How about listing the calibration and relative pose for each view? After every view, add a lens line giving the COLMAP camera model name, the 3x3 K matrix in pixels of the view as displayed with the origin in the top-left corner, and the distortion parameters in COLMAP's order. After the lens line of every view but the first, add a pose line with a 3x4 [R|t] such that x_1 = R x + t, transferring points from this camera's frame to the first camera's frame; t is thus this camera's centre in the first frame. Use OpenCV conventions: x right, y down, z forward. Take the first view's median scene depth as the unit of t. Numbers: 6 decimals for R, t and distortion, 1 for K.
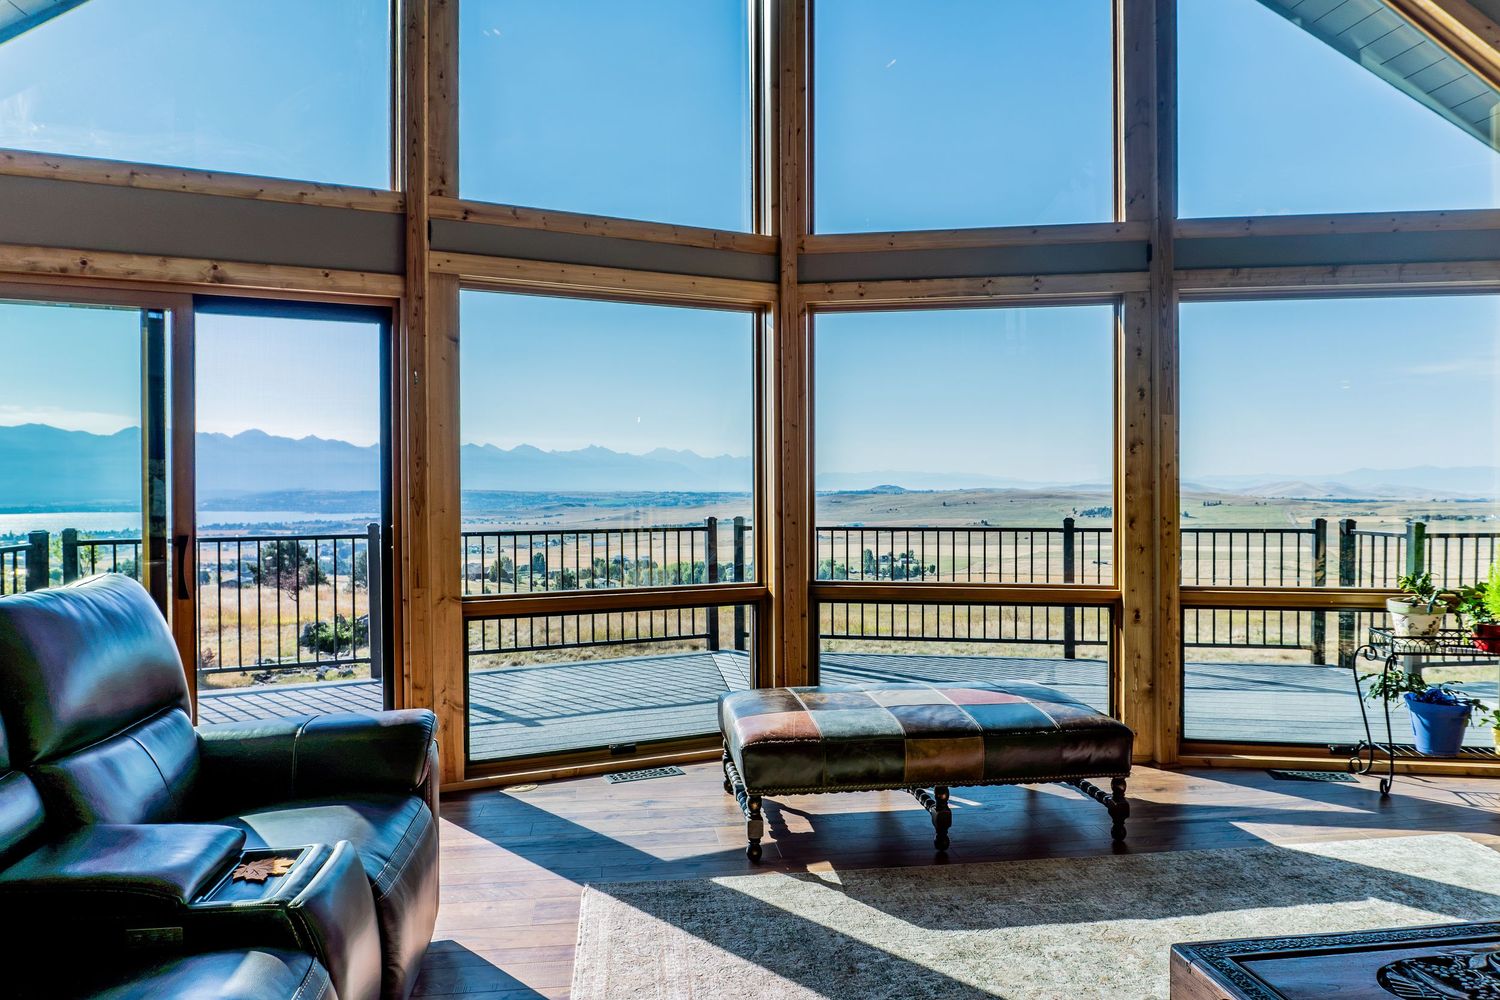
lens RADIAL K [[1020.8, 0, 751.3], [0, 1020.8, 487.4], [0, 0, 1]] dist [-0.005327, -0.030698]
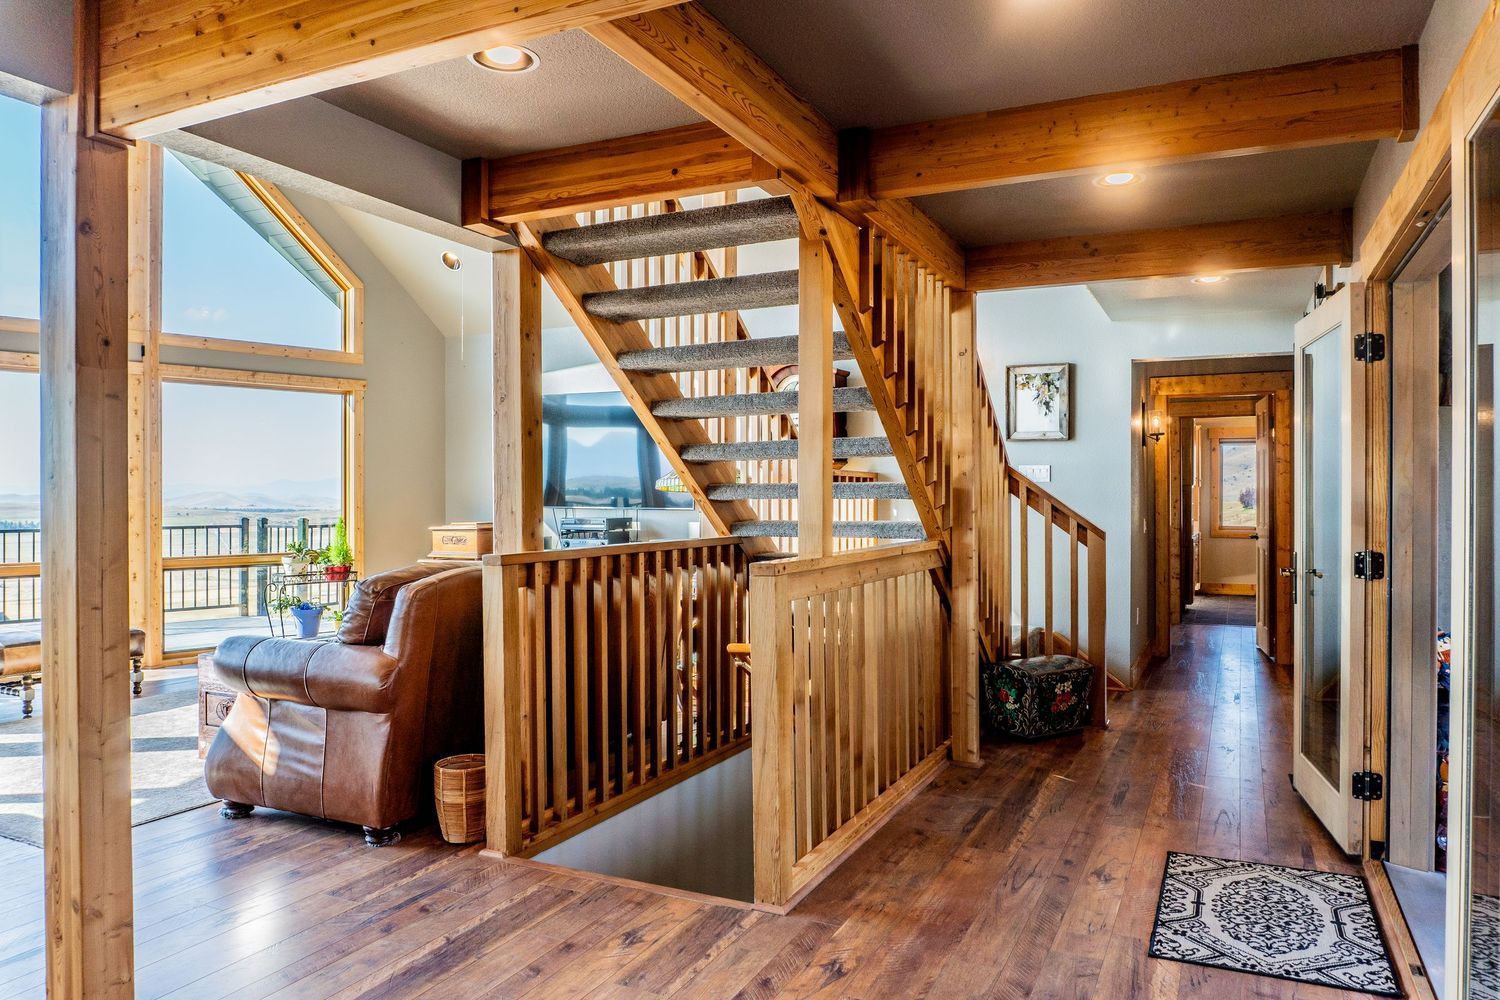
lens RADIAL K [[1020.8, 0, 751.3], [0, 1020.8, 487.4], [0, 0, 1]] dist [-0.005327, -0.030698]
pose [[0.563101, 0.005659, 0.826369, -0.392470], [0.002752, 0.999958, -0.008723, 0.002430], [-0.826383, 0.007186, 0.563062, -0.697902]]
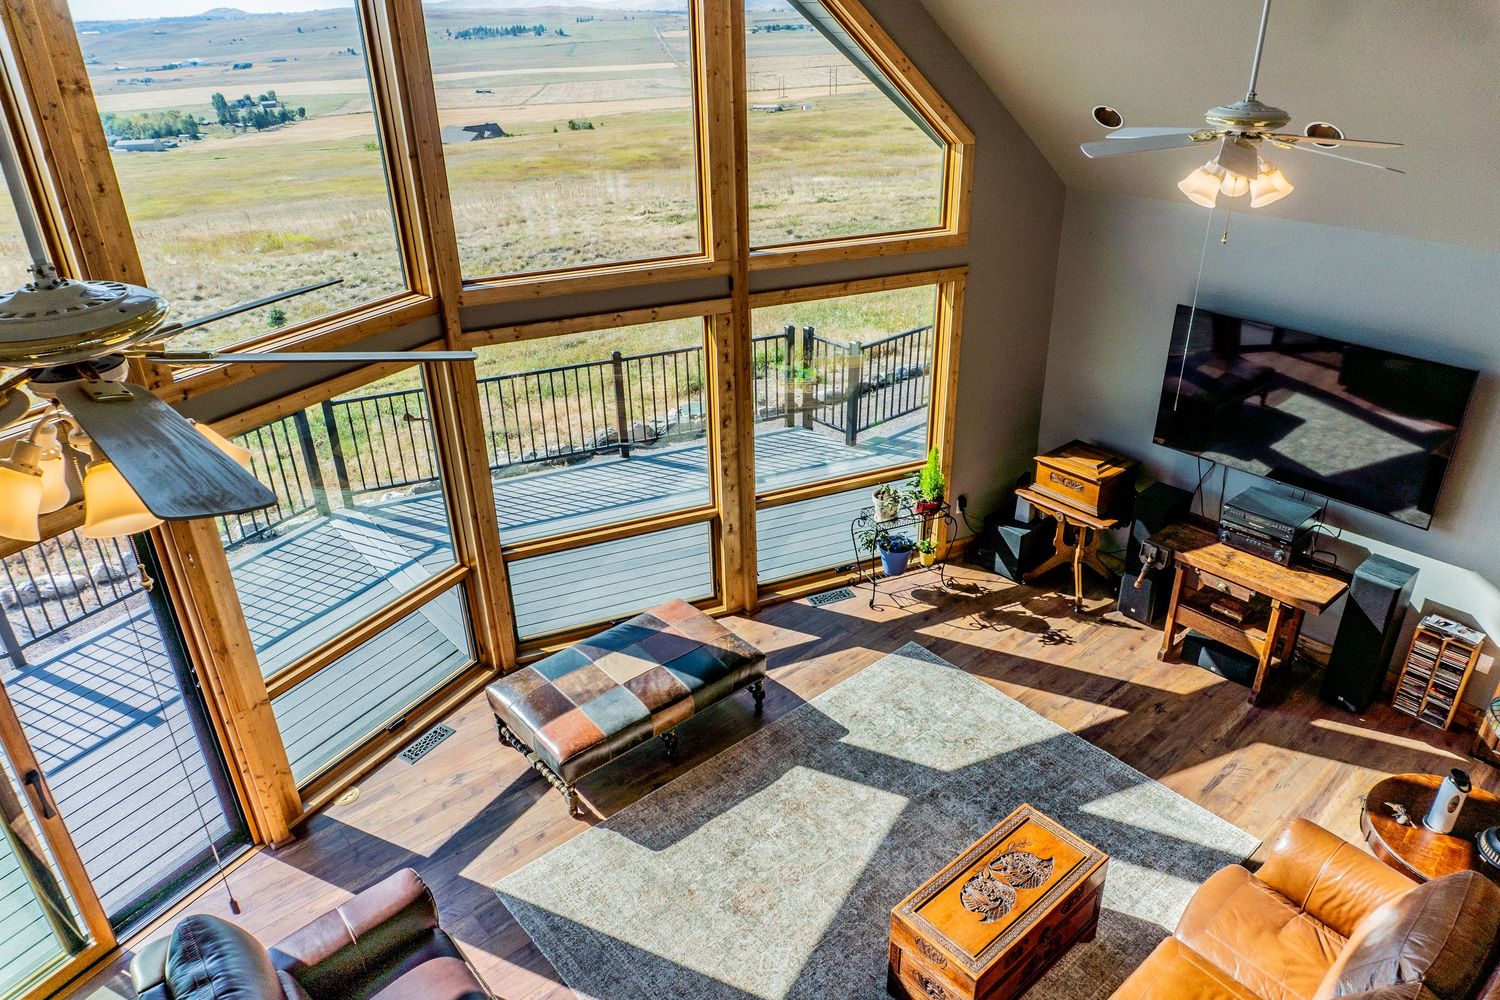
lens RADIAL K [[1020.8, 0, 751.3], [0, 1020.8, 487.4], [0, 0, 1]] dist [-0.005327, -0.030698]
pose [[0.839767, -0.251294, 0.481294, -0.290876], [0.020124, 0.900243, 0.434923, -0.565319], [-0.542575, -0.355549, 0.761051, -0.117773]]
